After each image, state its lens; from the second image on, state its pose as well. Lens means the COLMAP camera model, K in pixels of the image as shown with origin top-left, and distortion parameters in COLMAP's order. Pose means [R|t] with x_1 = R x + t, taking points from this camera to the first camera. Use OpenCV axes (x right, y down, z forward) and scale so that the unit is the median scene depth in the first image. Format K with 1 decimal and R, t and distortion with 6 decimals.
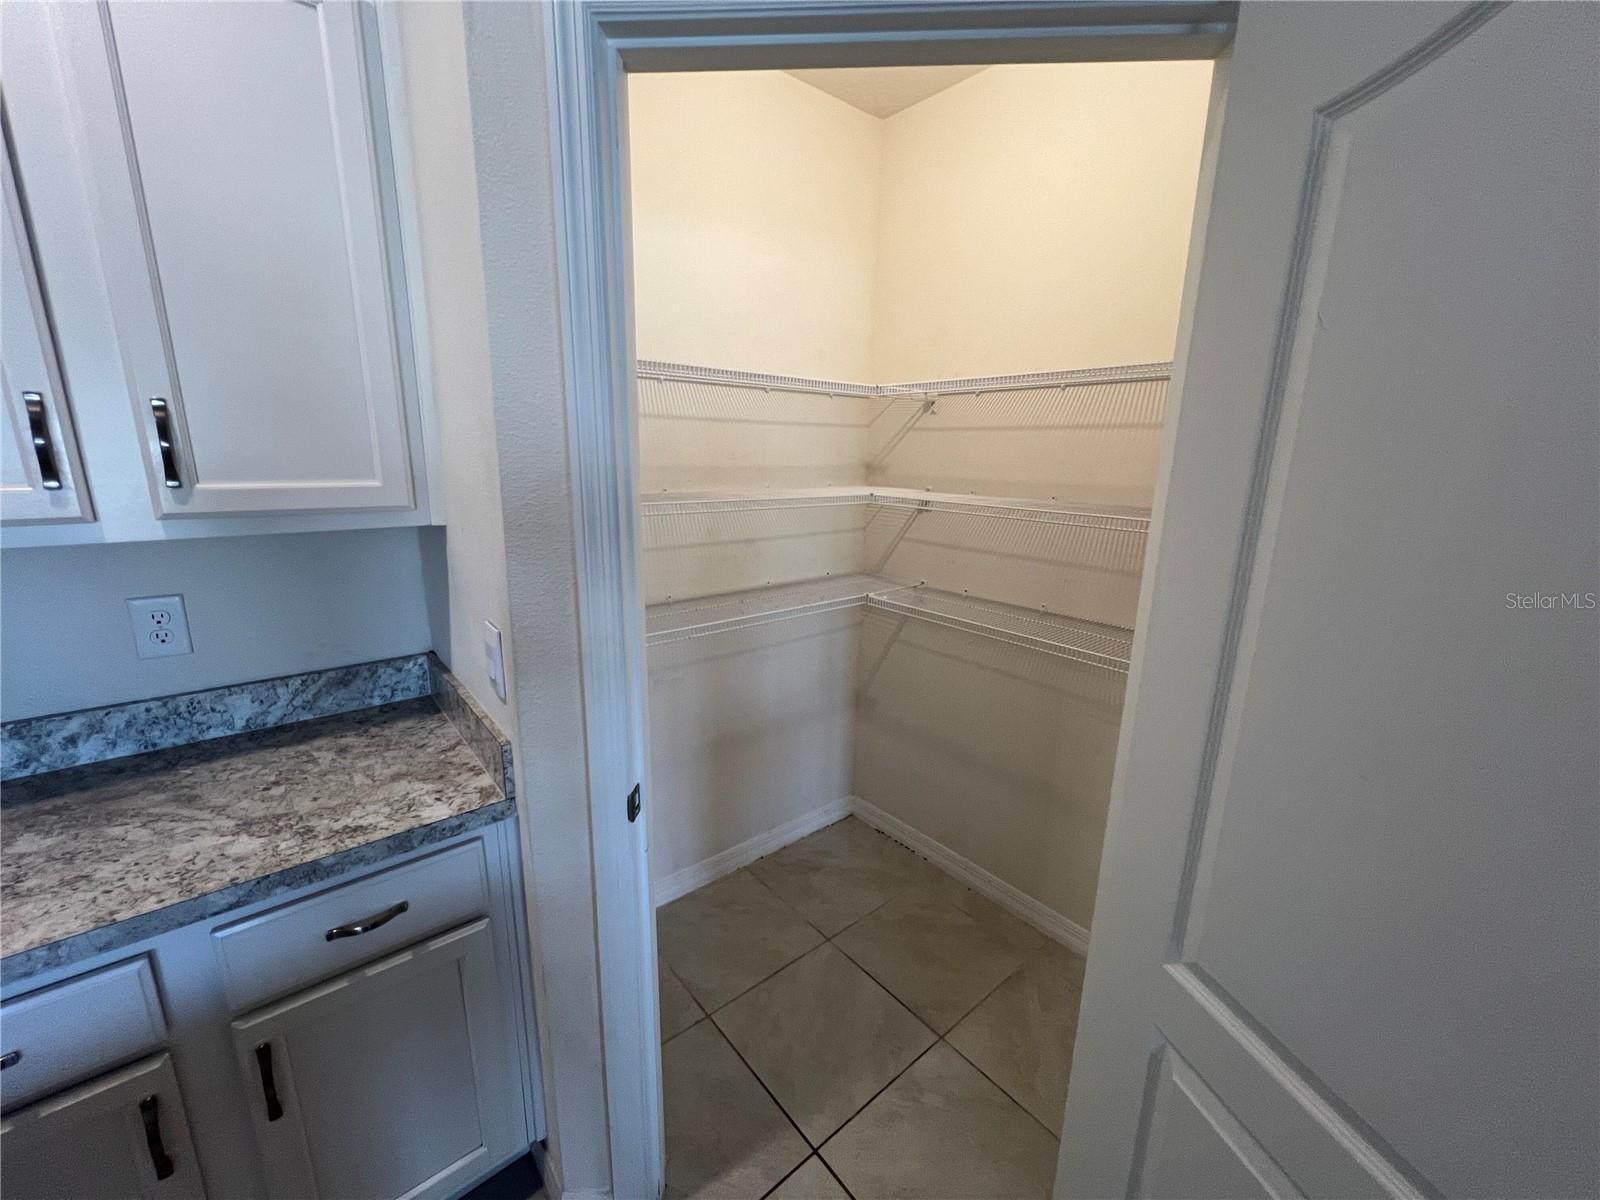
lens RADIAL K [[646.1, 0, 798.7], [0, 646.1, 595.1], [0, 0, 1]] dist [-0.002691, 0.000308]
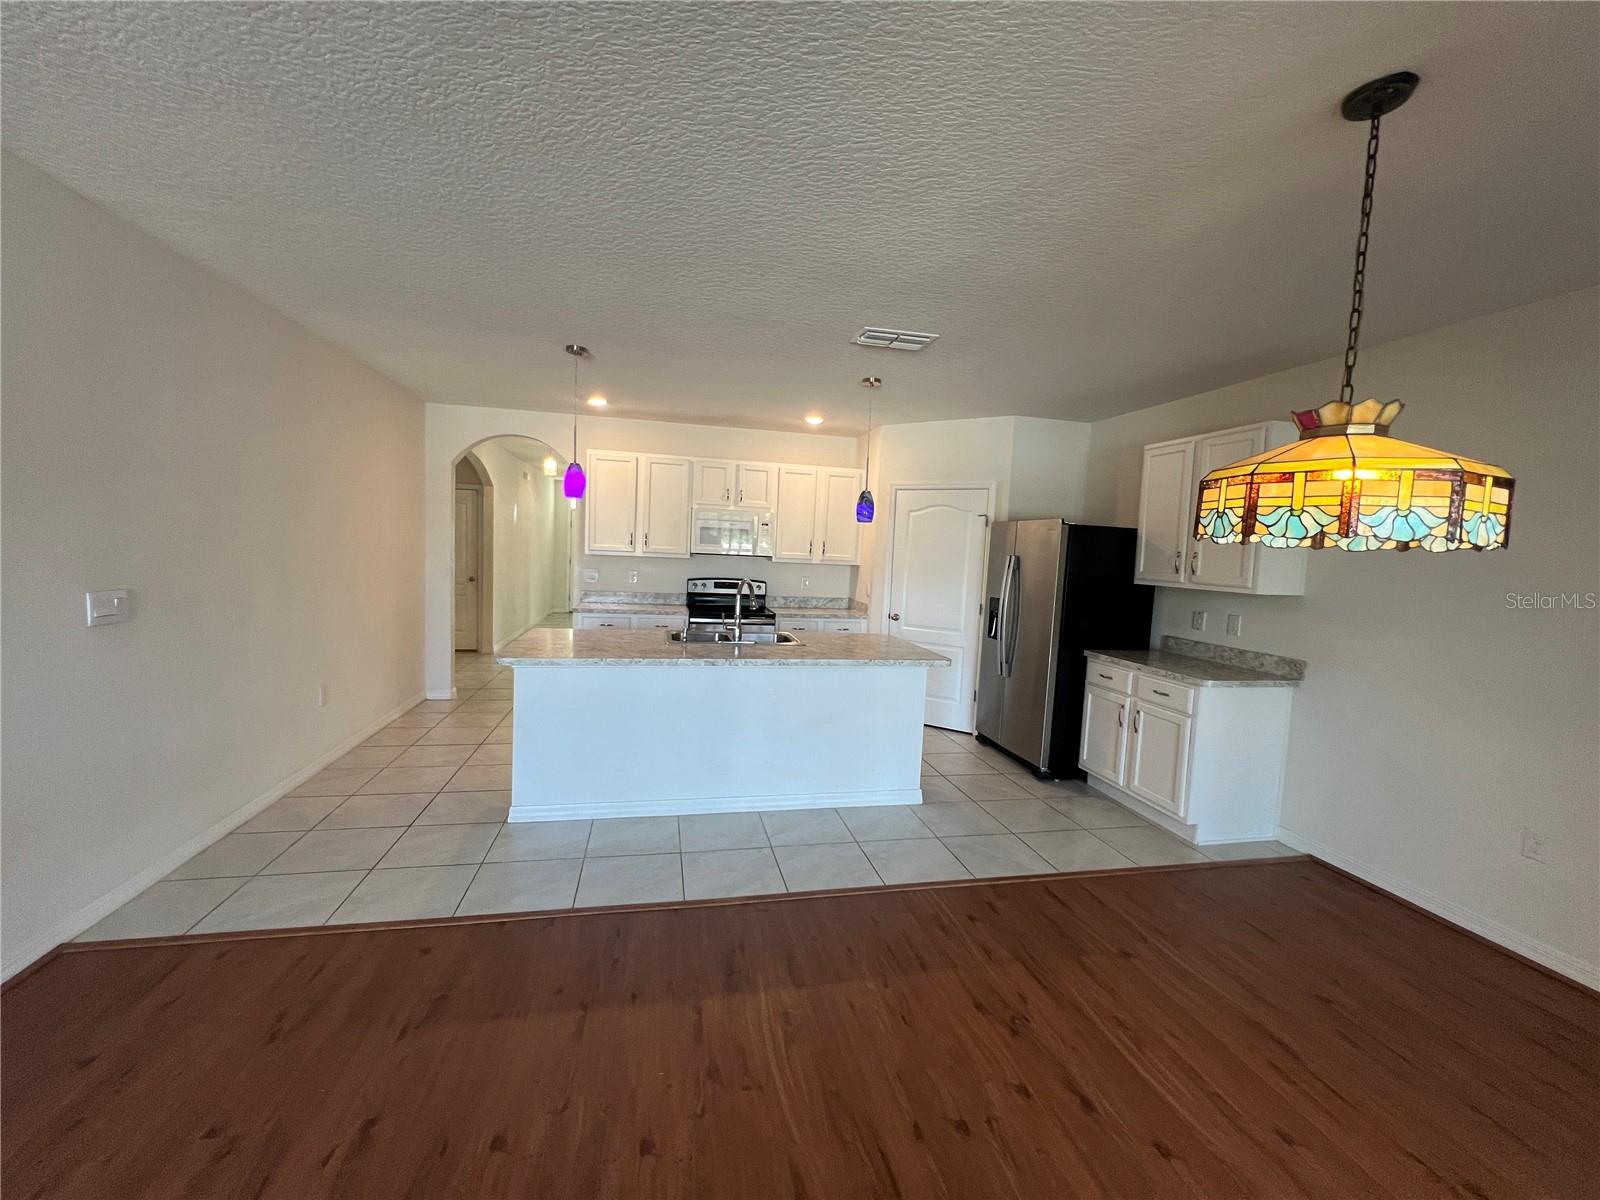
lens RADIAL K [[646.1, 0, 799.8], [0, 646.1, 596.8], [0, 0, 1]] dist [-0.002691, 0.000308]
pose [[0.885797, 0.052666, -0.461075, 1.278116], [-0.127729, 0.982834, -0.133123, 0.815679], [0.446149, 0.176813, 0.877319, -3.357302]]
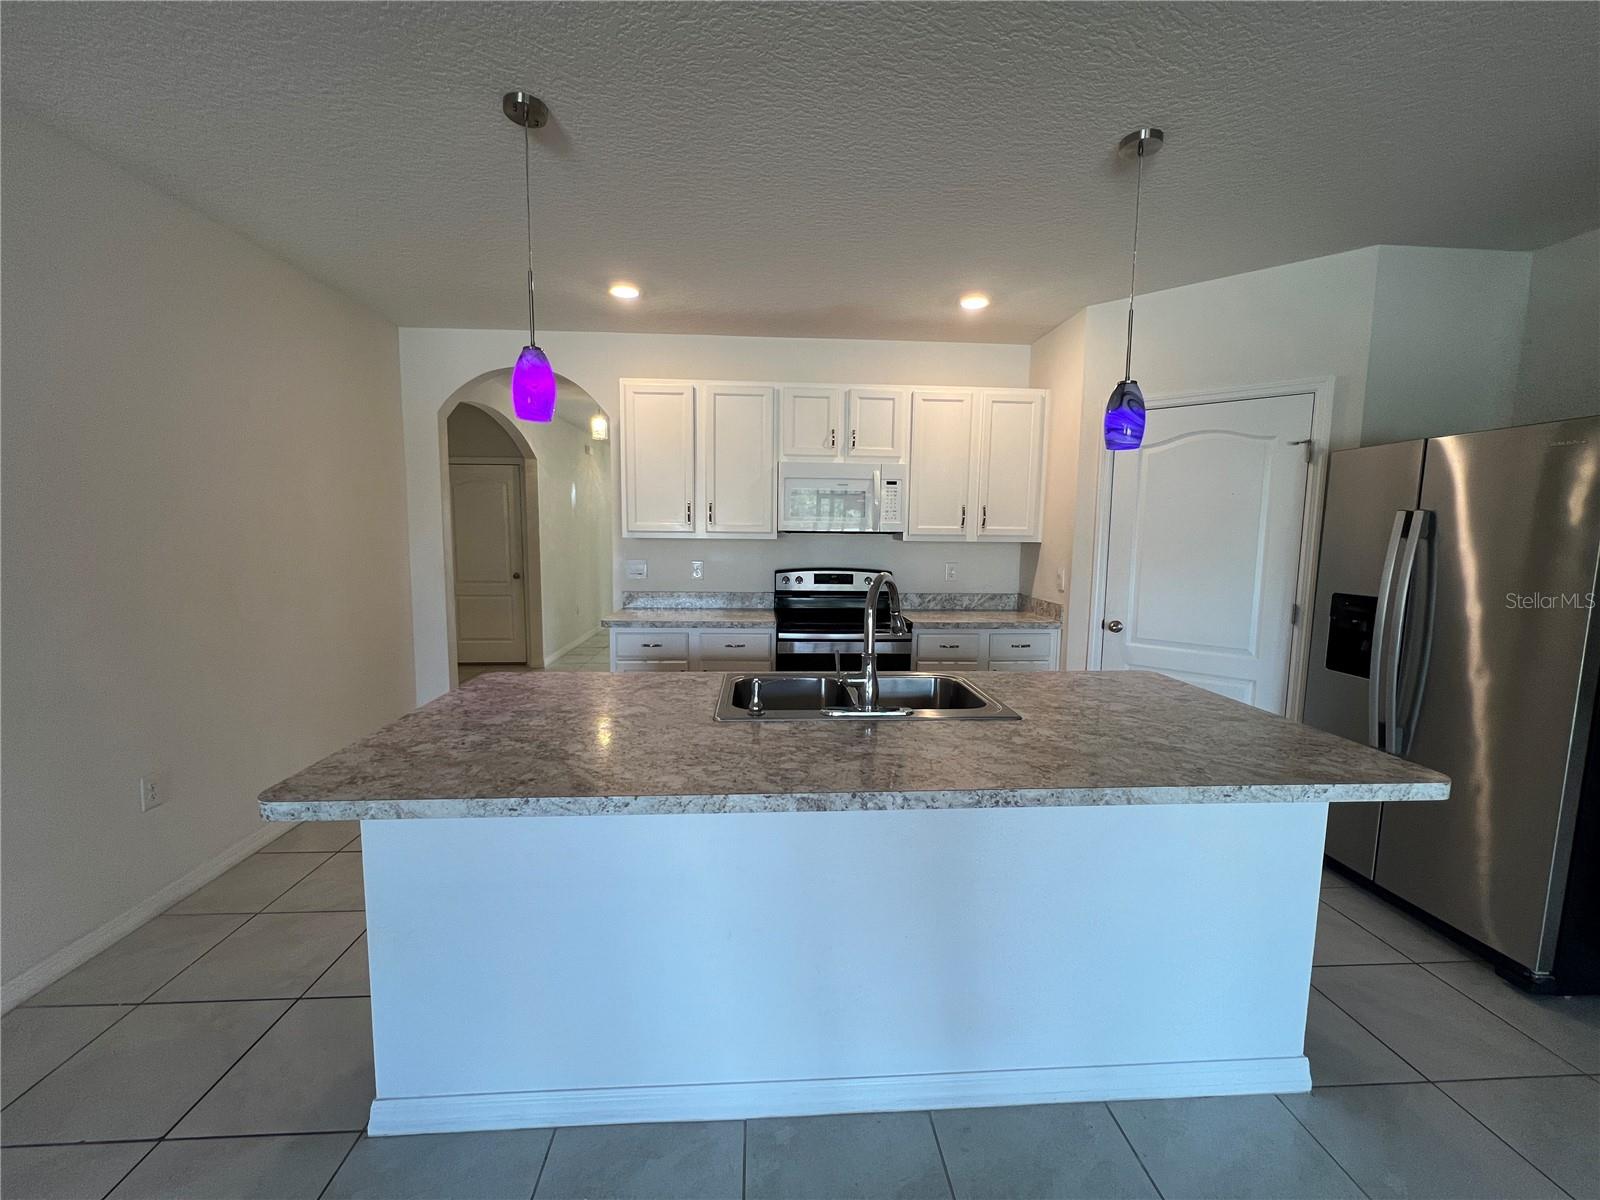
lens RADIAL K [[646.1, 0, 793.8], [0, 646.1, 600.4], [0, 0, 1]] dist [-0.002691, 0.000308]
pose [[0.800846, 0.051885, -0.596618, 0.350247], [-0.127500, 0.988172, -0.085208, 0.569400], [0.585140, 0.144308, 0.797989, -2.073456]]
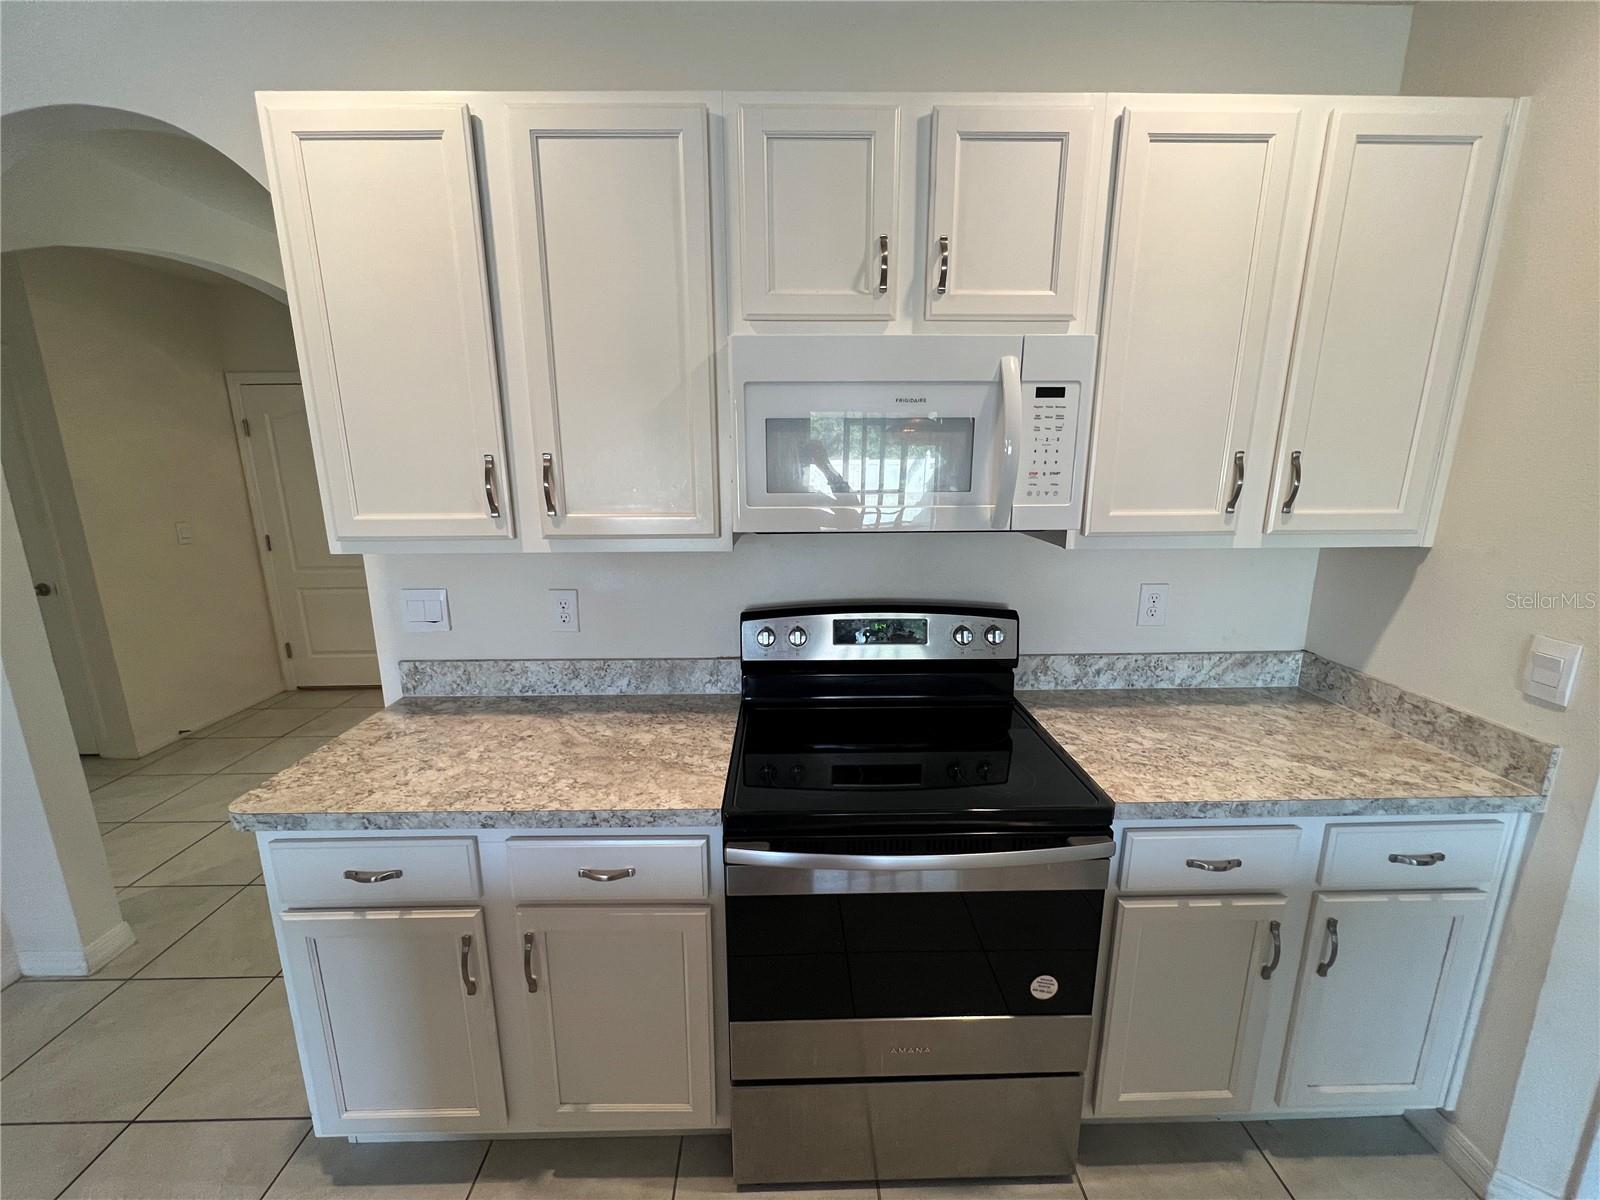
lens RADIAL K [[646.1, 0, 793.1], [0, 646.1, 599.0], [0, 0, 1]] dist [-0.002691, 0.000308]
pose [[0.773264, 0.111905, -0.624131, -0.696251], [-0.119673, 0.992370, 0.029661, 0.087541], [0.622688, 0.051755, 0.780757, -0.610728]]
